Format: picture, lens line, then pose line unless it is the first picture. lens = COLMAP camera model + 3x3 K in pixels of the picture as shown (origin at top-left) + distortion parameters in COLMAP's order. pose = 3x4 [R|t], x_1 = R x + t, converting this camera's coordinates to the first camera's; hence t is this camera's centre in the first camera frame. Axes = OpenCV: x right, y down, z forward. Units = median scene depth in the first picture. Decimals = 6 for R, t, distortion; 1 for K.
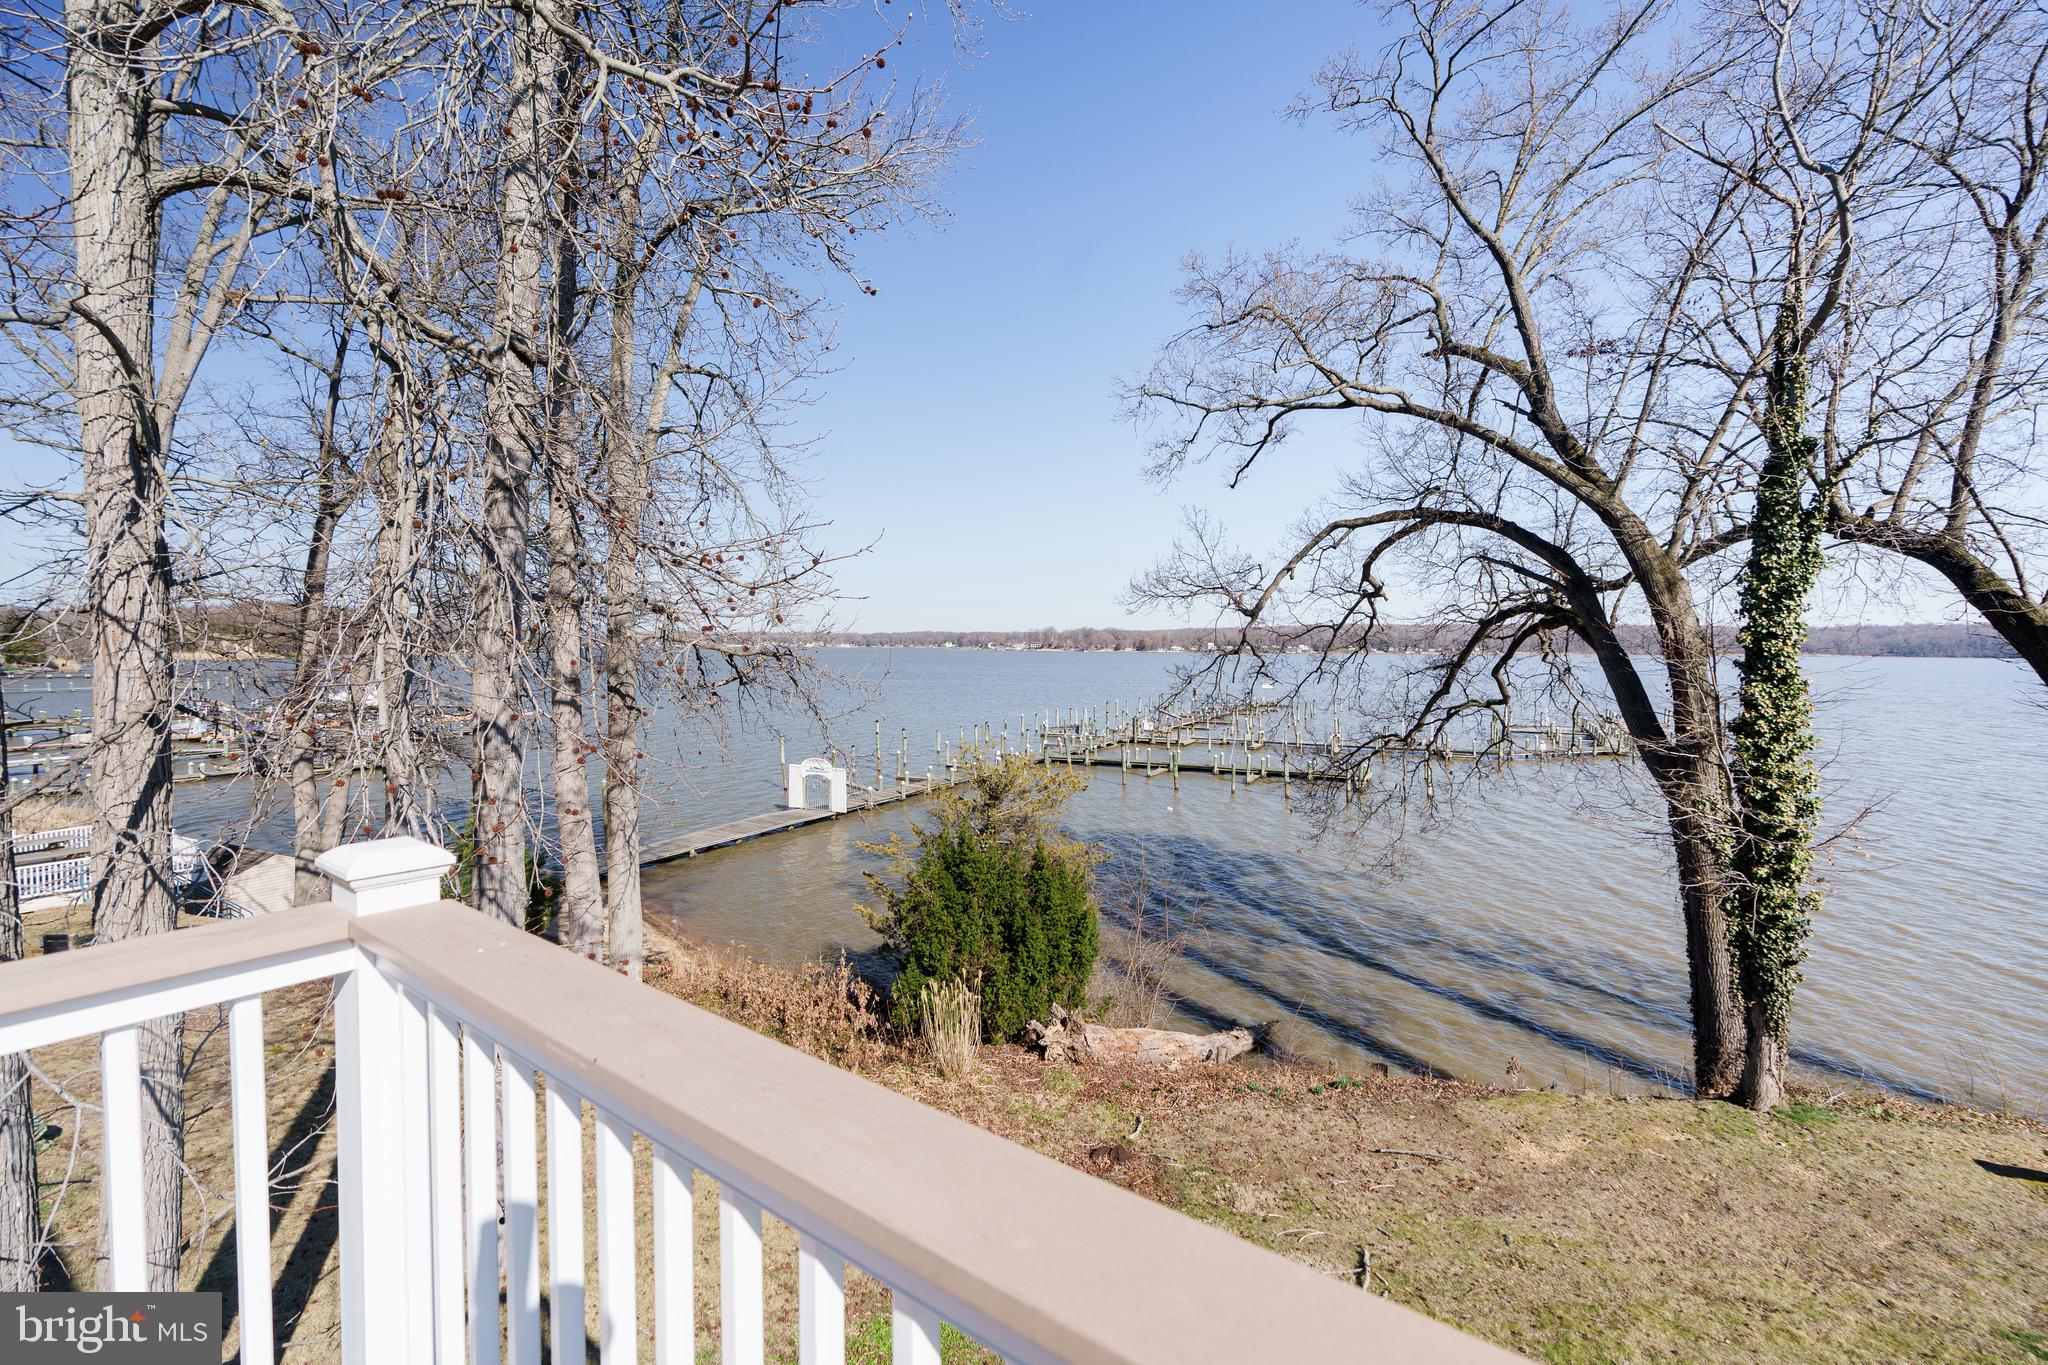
lens RADIAL K [[924.8, 0, 1019.4], [0, 924.8, 673.6], [0, 0, 1]] dist [-0.003701, 0.000234]
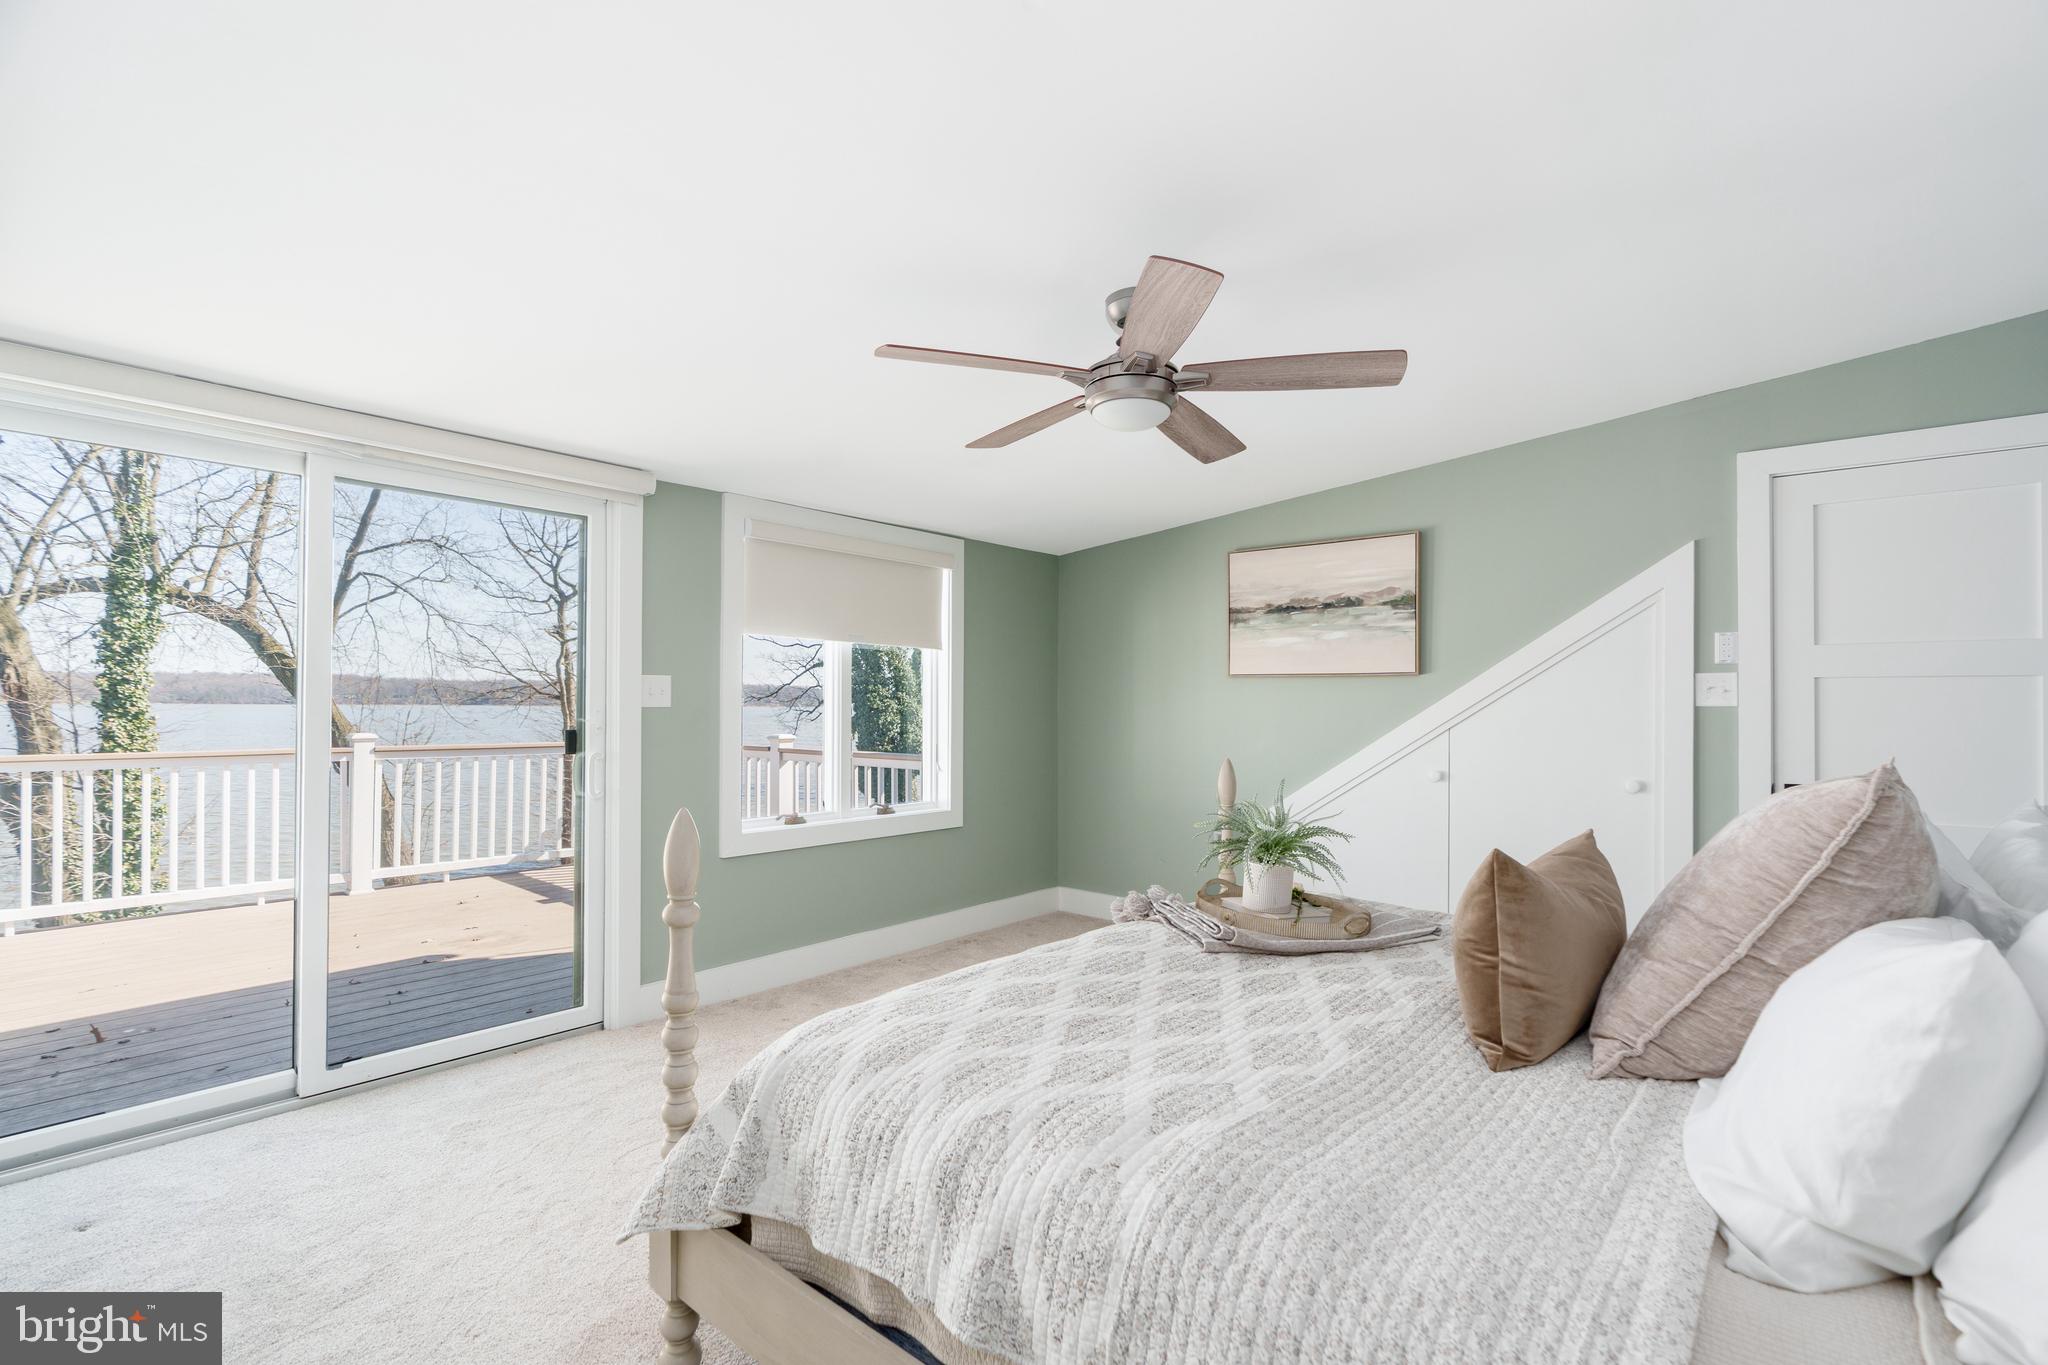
lens RADIAL K [[924.8, 0, 1025.1], [0, 924.8, 699.6], [0, 0, 1]] dist [-0.003701, 0.000234]
pose [[0.069986, -0.002797, 0.997544, -0.252287], [0.026158, 0.999657, 0.000967, 0.010543], [-0.997205, 0.026026, 0.070036, -0.225157]]
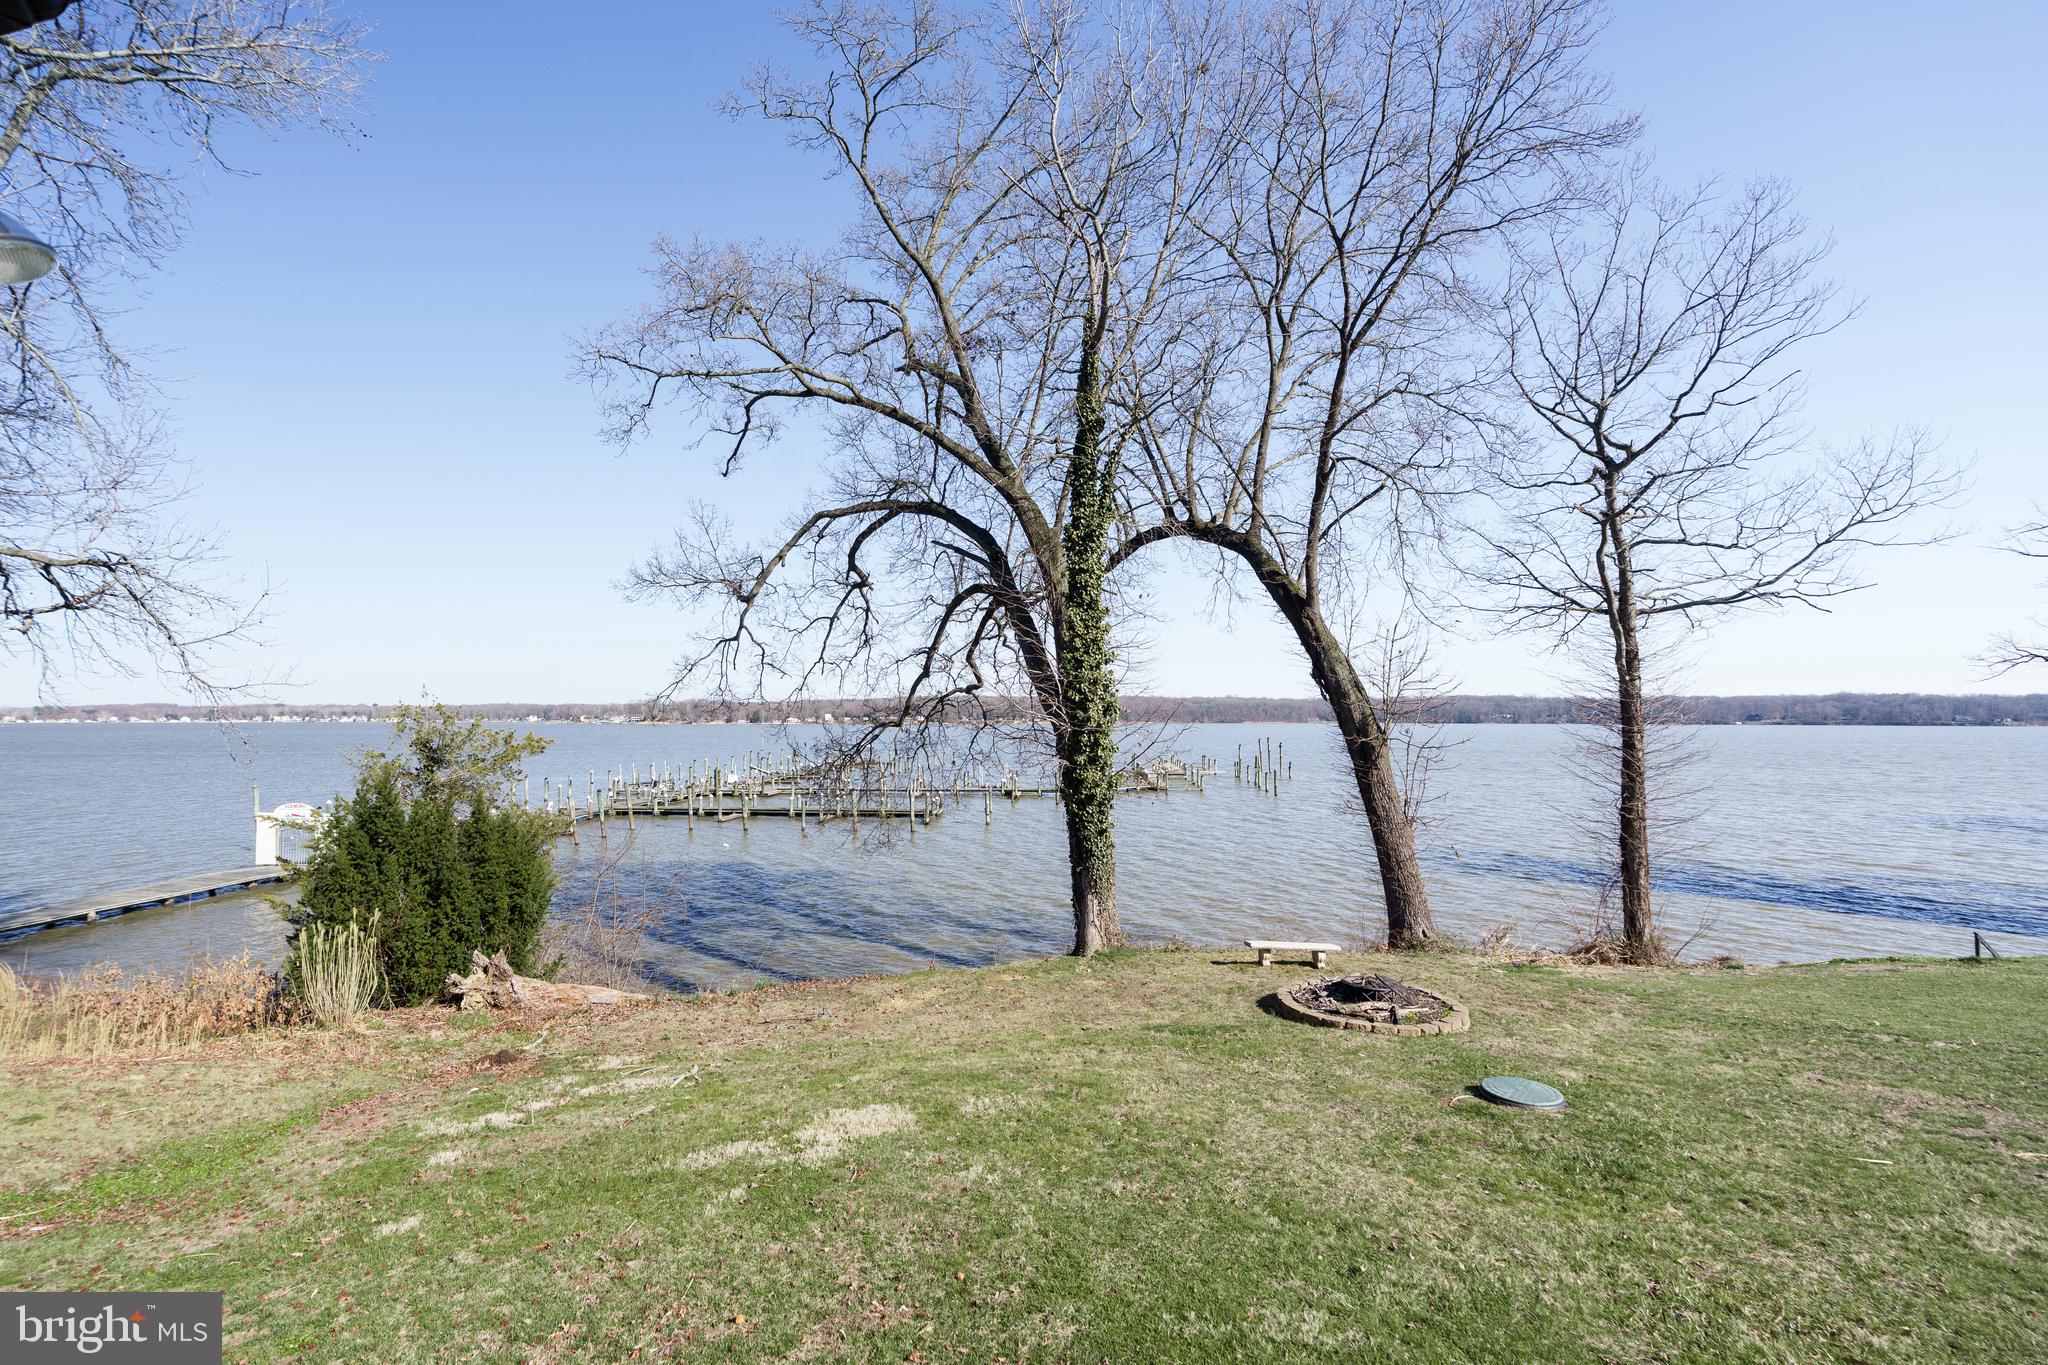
lens RADIAL K [[924.8, 0, 995.7], [0, 924.8, 706.2], [0, 0, 1]] dist [-0.003701, 0.000234]
pose [[0.933848, -0.000423, 0.357669, 0.173869], [0.018834, 0.998670, -0.047994, 0.139319], [-0.357173, 0.051555, 0.932614, -0.087772]]
